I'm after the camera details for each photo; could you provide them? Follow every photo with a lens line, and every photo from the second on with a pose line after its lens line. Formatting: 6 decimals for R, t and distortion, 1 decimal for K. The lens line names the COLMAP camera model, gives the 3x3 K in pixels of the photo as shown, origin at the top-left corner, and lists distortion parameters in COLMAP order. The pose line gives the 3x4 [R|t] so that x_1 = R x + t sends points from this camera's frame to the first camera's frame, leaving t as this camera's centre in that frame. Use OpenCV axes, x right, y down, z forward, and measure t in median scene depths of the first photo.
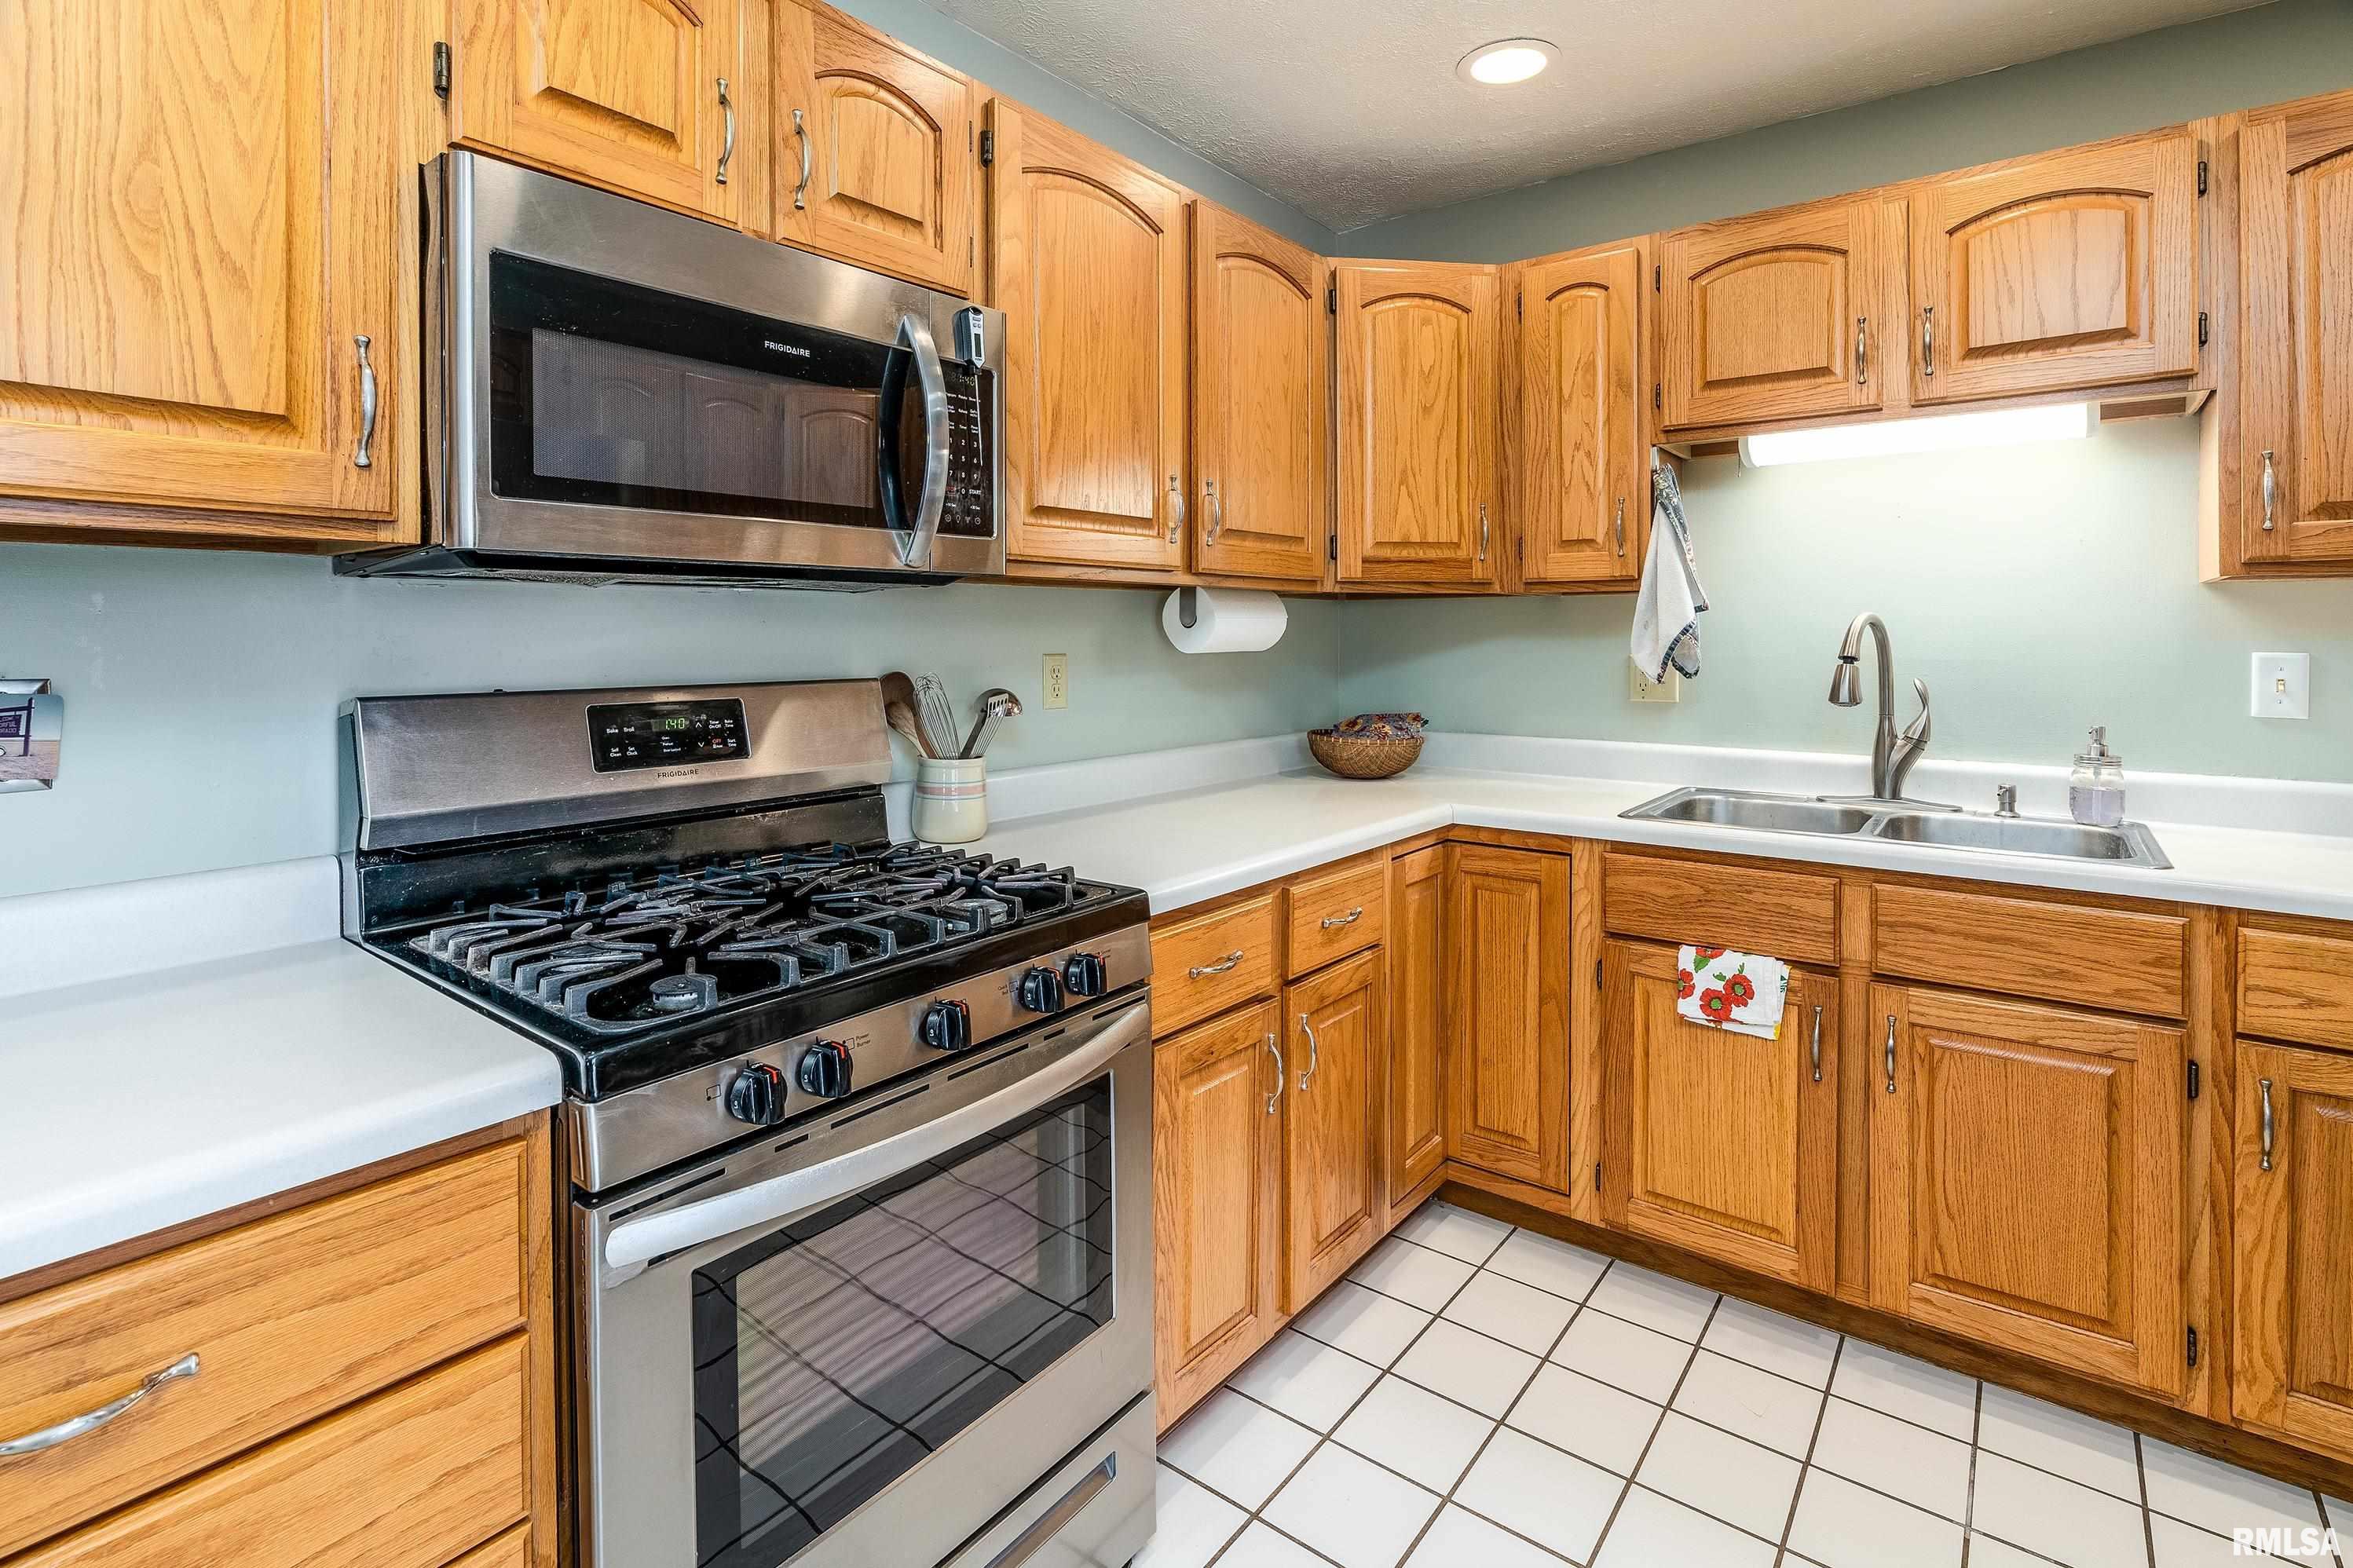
lens RADIAL K [[1139.8, 0, 1178.0], [0, 1139.8, 638.4], [0, 0, 1]] dist [-0.003908, -0.000362]
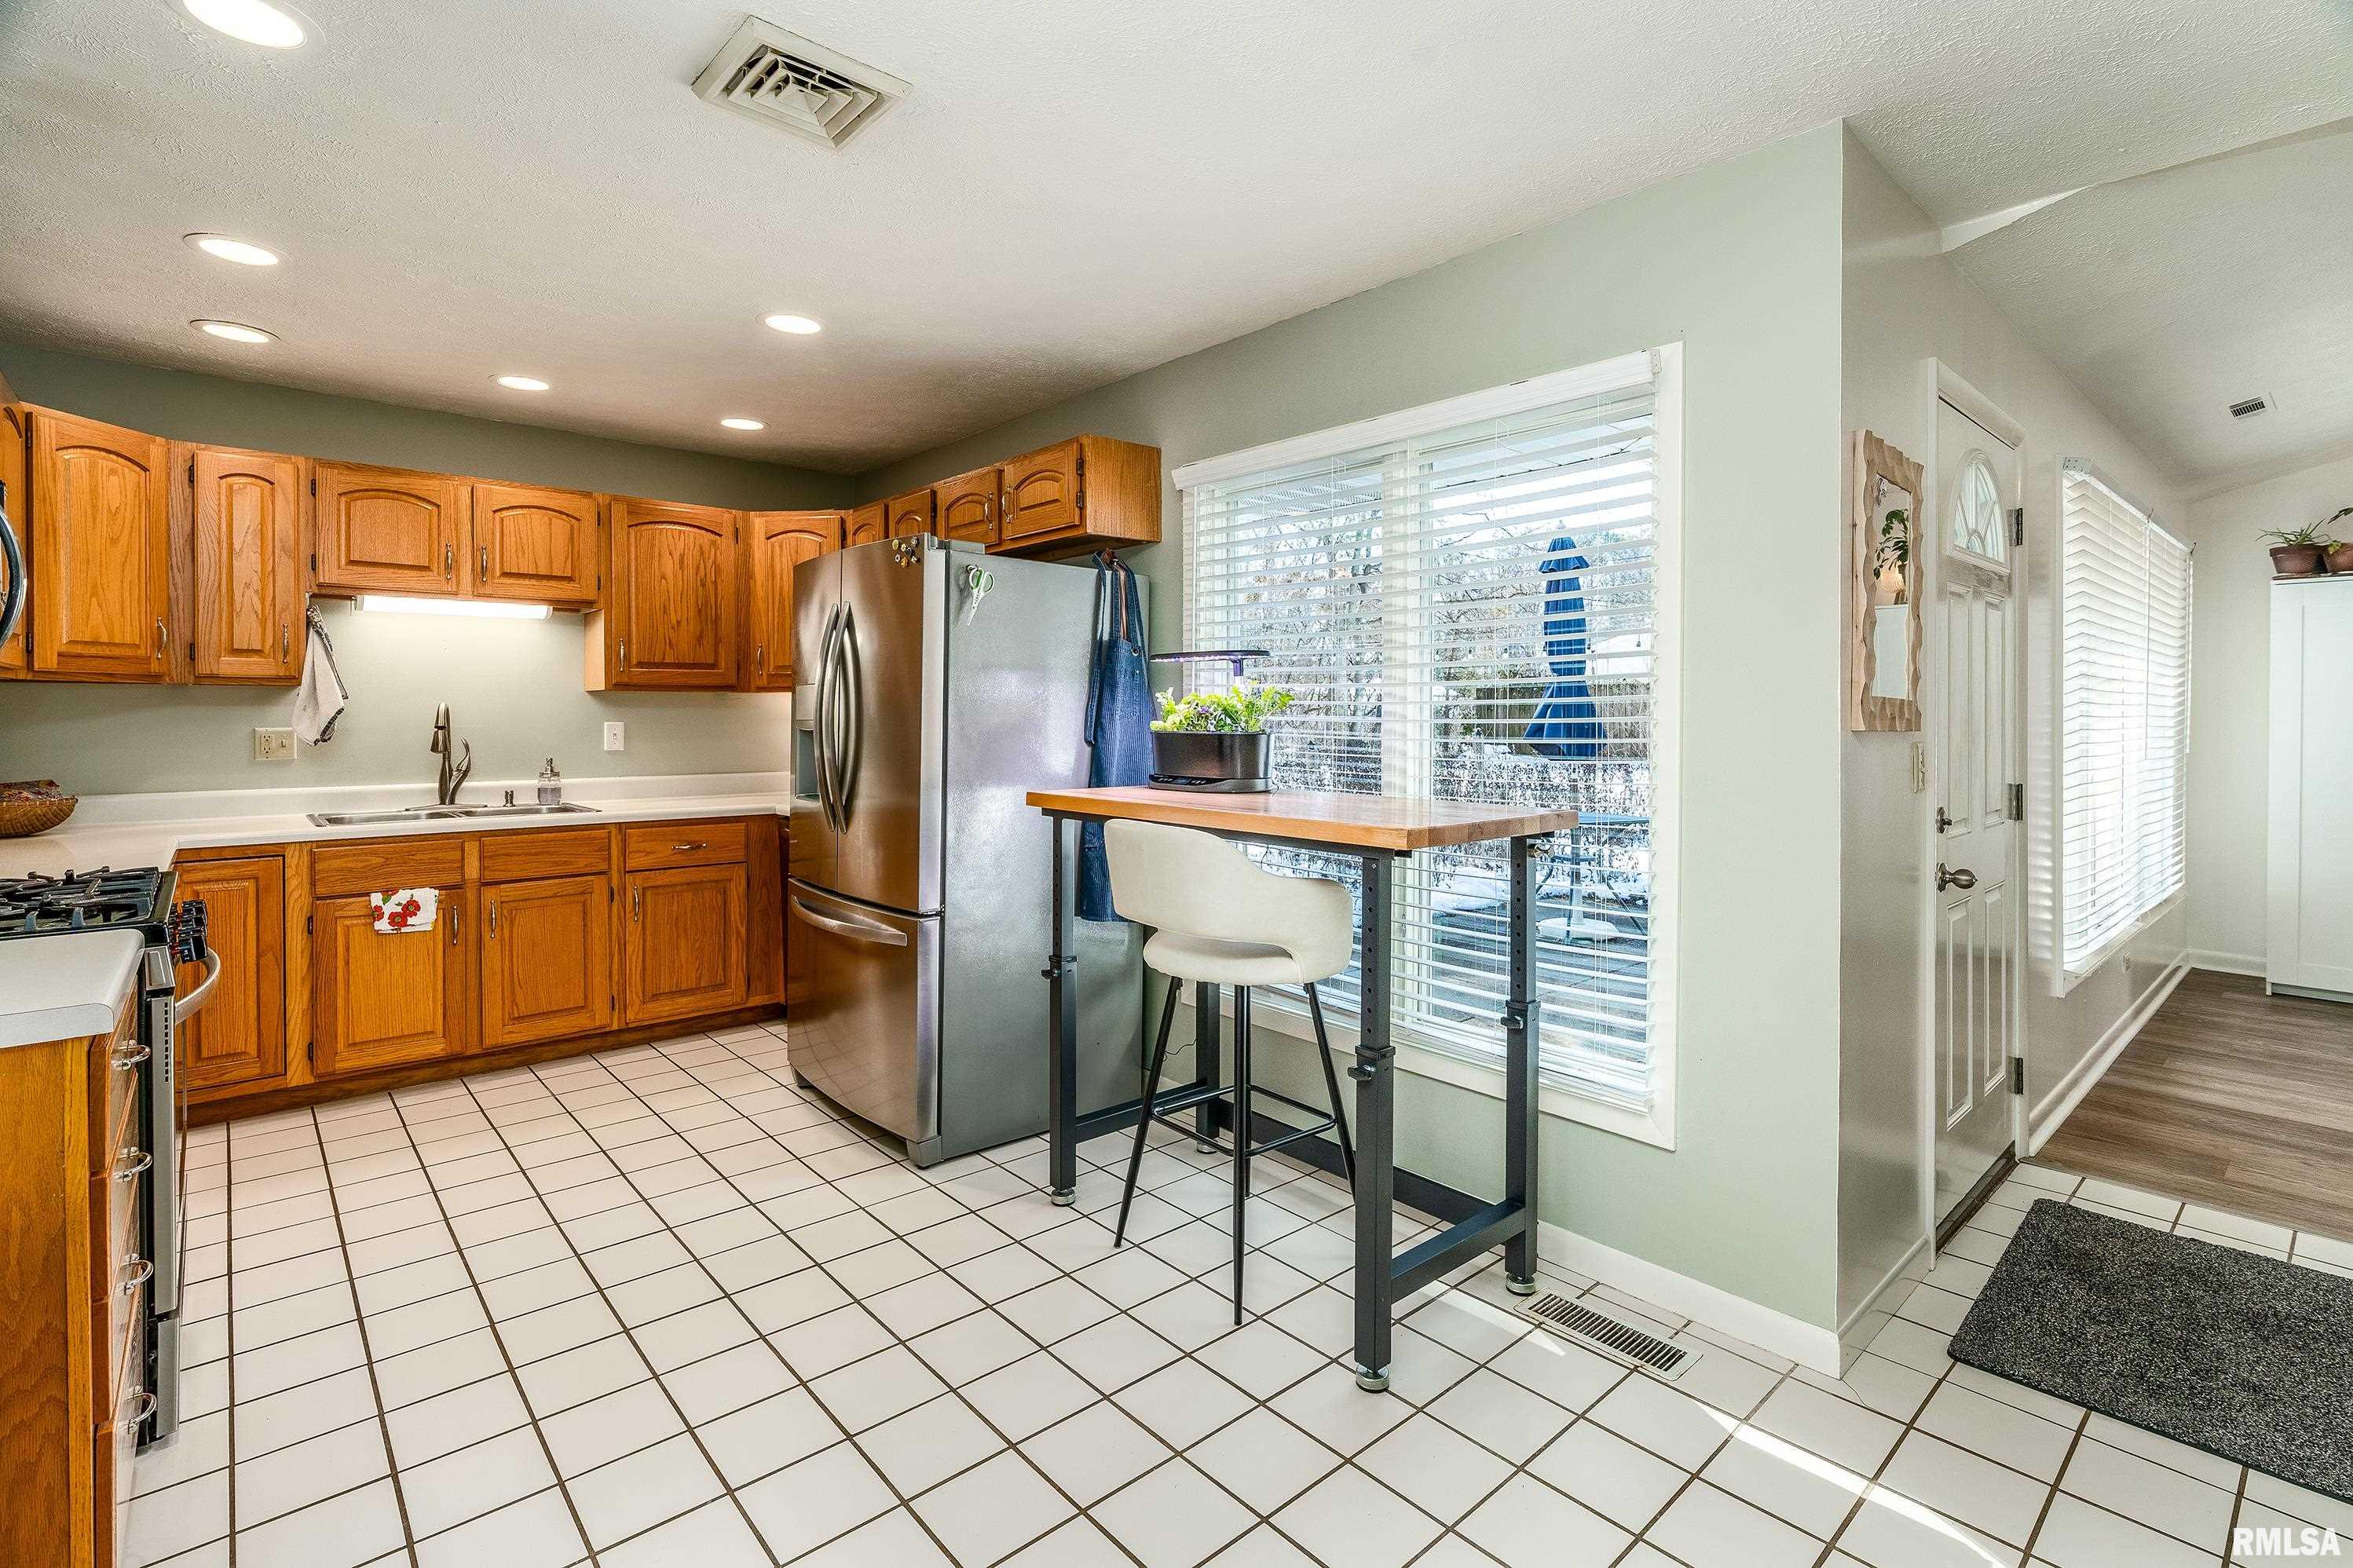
lens RADIAL K [[1078.2, 0, 1153.4], [0, 1078.2, 731.3], [0, 0, 1]] dist [-0.000767, 0.000305]
pose [[0.206528, -0.014315, 0.978336, -0.897112], [0.003130, 0.999898, 0.013970, 0.003078], [-0.978436, 0.000177, 0.206552, -0.496603]]
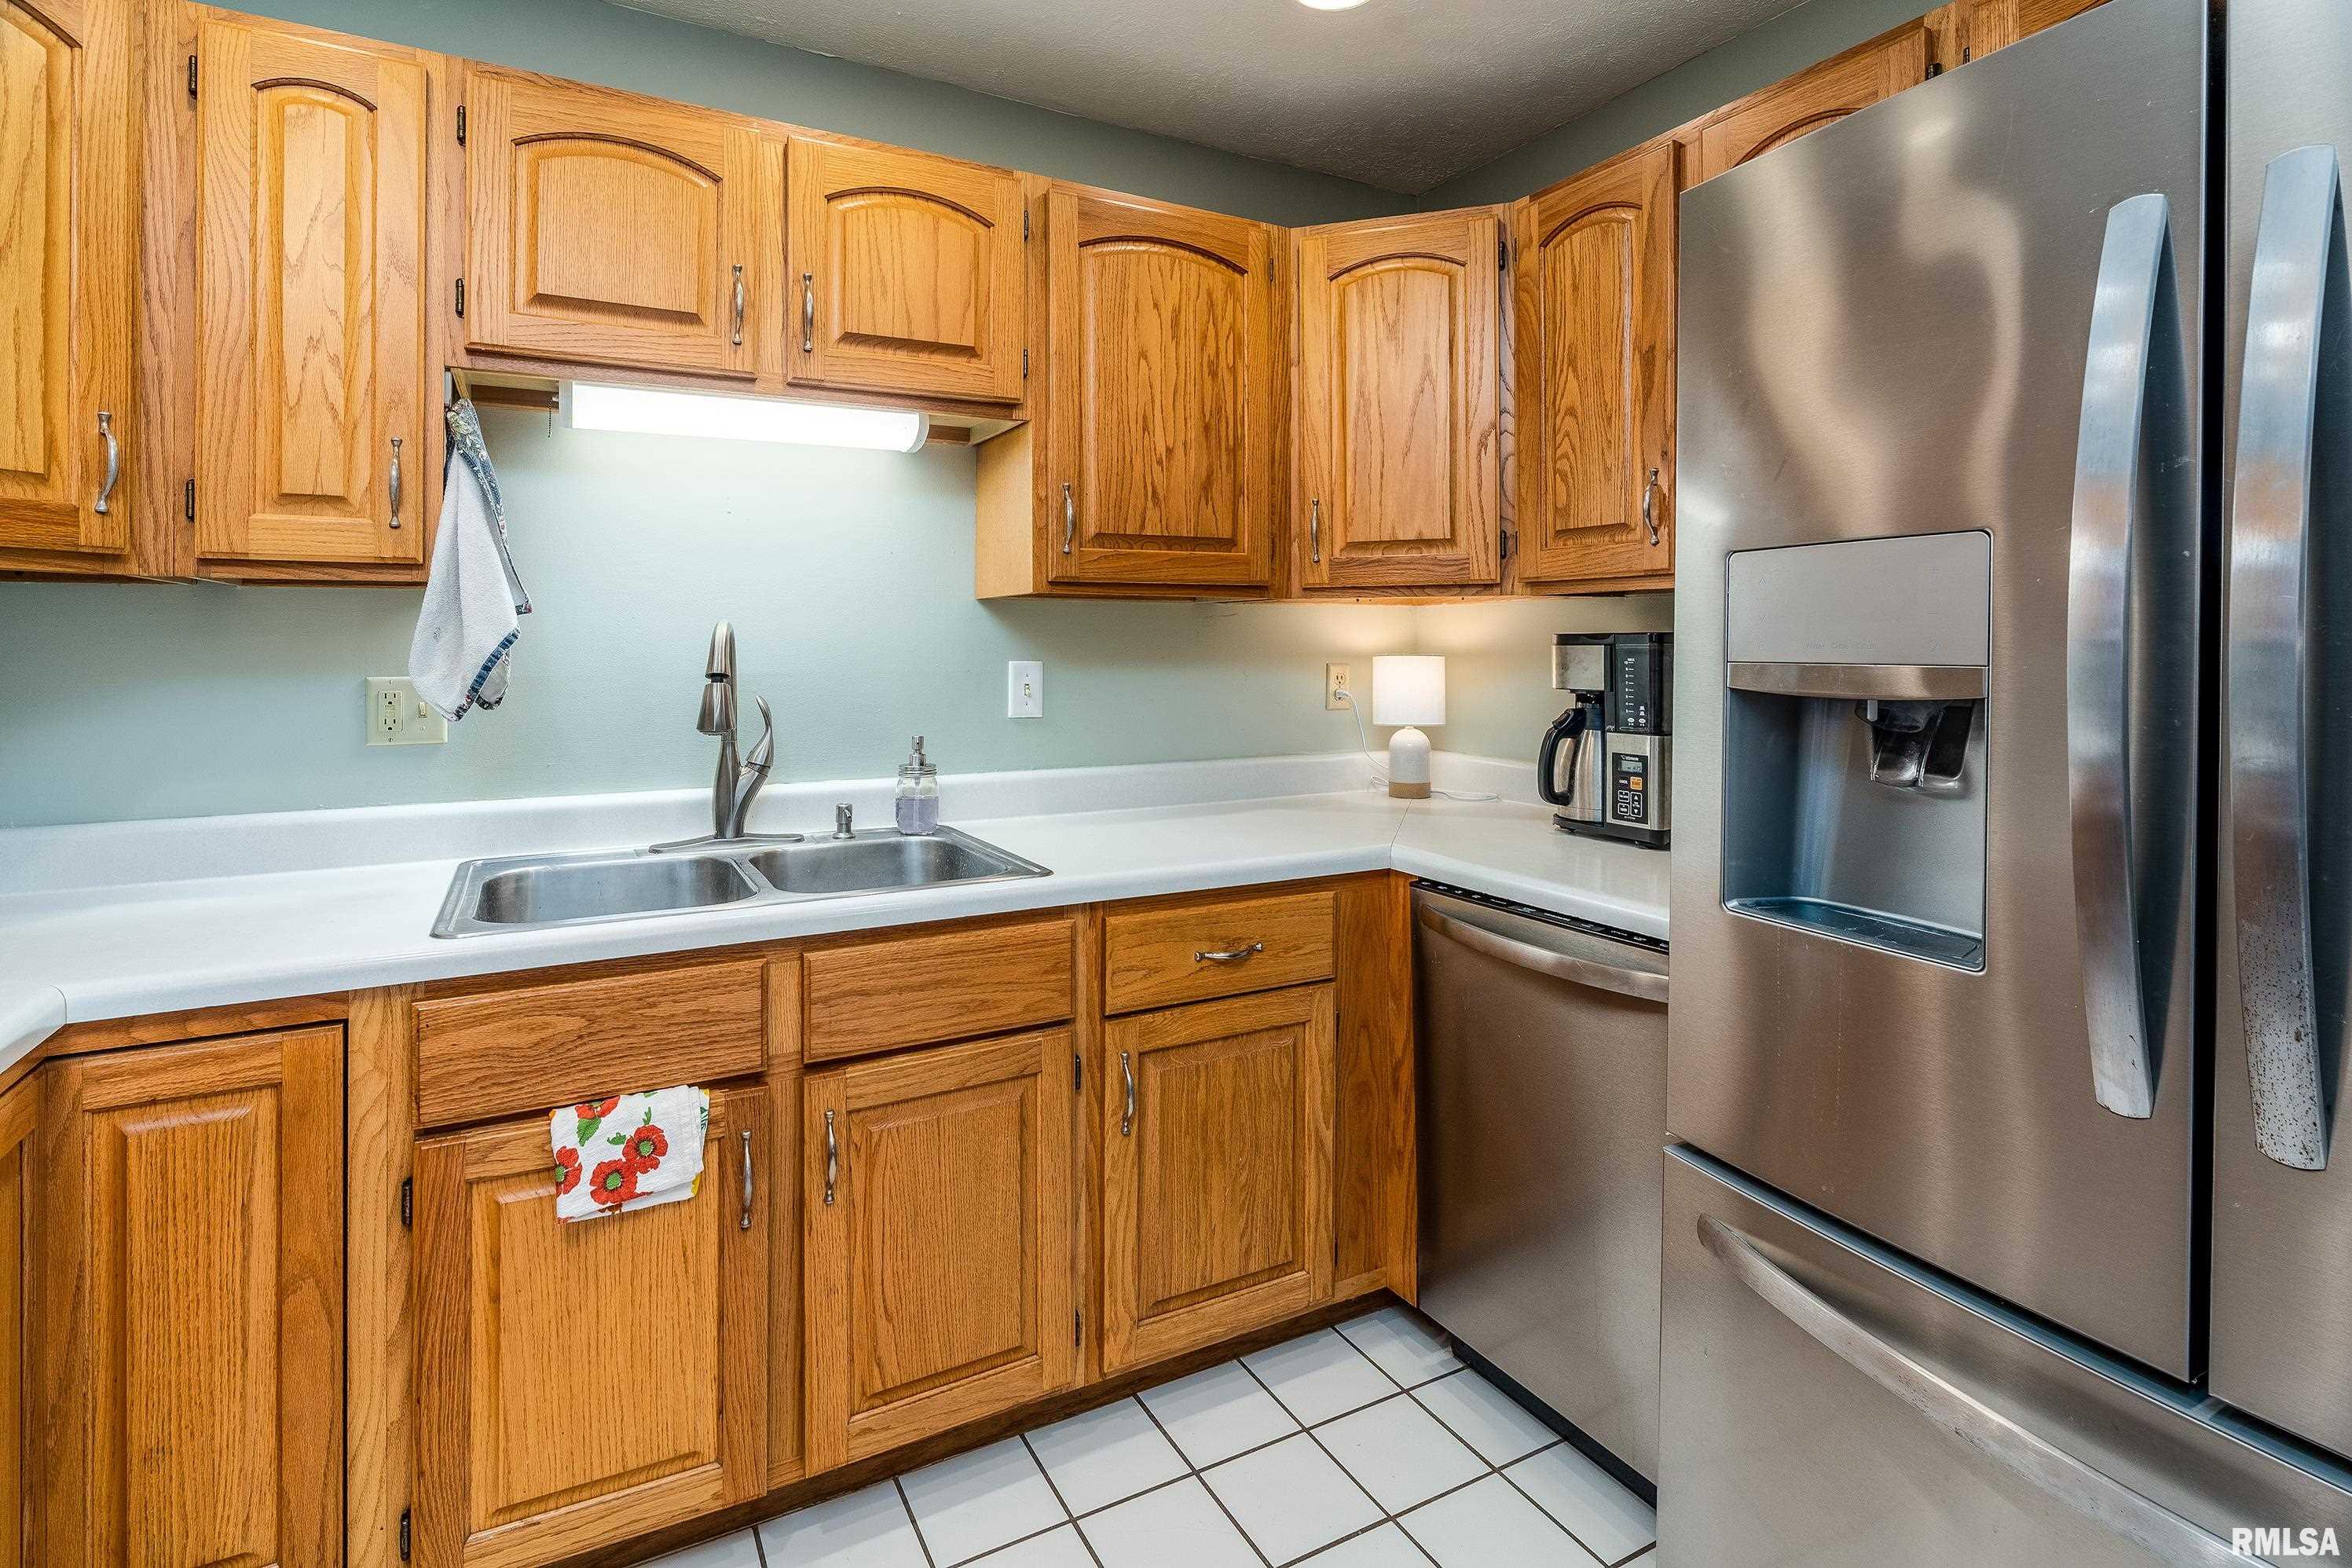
lens RADIAL K [[1096.5, 0, 1140.4], [0, 1096.5, 635.6], [0, 0, 1]] dist [-0.007631, 0.000837]
pose [[0.413848, 0.005588, 0.910329, -0.002193], [0.005270, 0.999950, -0.008535, -0.003493], [-0.910331, 0.008330, 0.413798, 0.407577]]
